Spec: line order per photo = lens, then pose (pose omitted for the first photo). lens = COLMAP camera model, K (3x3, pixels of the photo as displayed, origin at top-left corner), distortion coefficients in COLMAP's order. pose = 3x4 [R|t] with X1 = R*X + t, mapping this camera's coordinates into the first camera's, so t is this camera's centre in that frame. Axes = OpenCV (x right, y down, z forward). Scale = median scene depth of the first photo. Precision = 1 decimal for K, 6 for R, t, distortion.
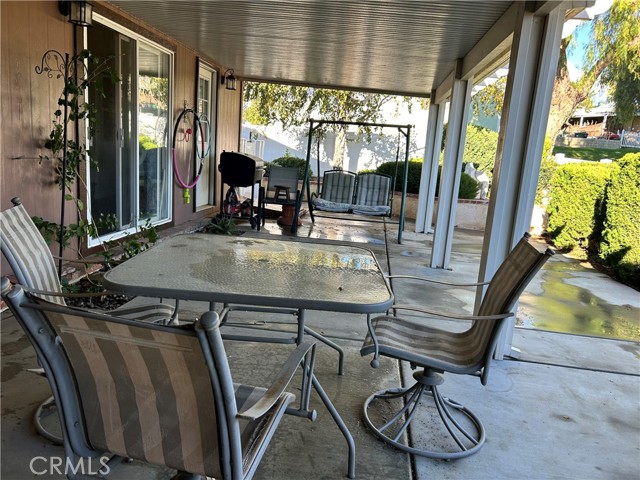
lens RADIAL K [[483.6, 0, 324.1], [0, 483.6, 240.9], [0, 0, 1]] dist [0.040972, -0.035853]
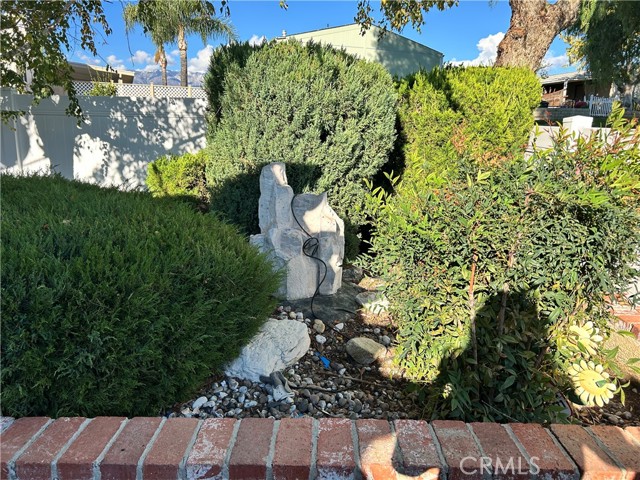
lens RADIAL K [[483.6, 0, 313.9], [0, 483.6, 238.1], [0, 0, 1]] dist [0.040972, -0.035853]
pose [[0.995857, -0.070414, 0.057546, 0.302250], [0.069578, 0.997442, 0.016408, -0.121001], [-0.058554, -0.012336, 0.998208, 0.716536]]
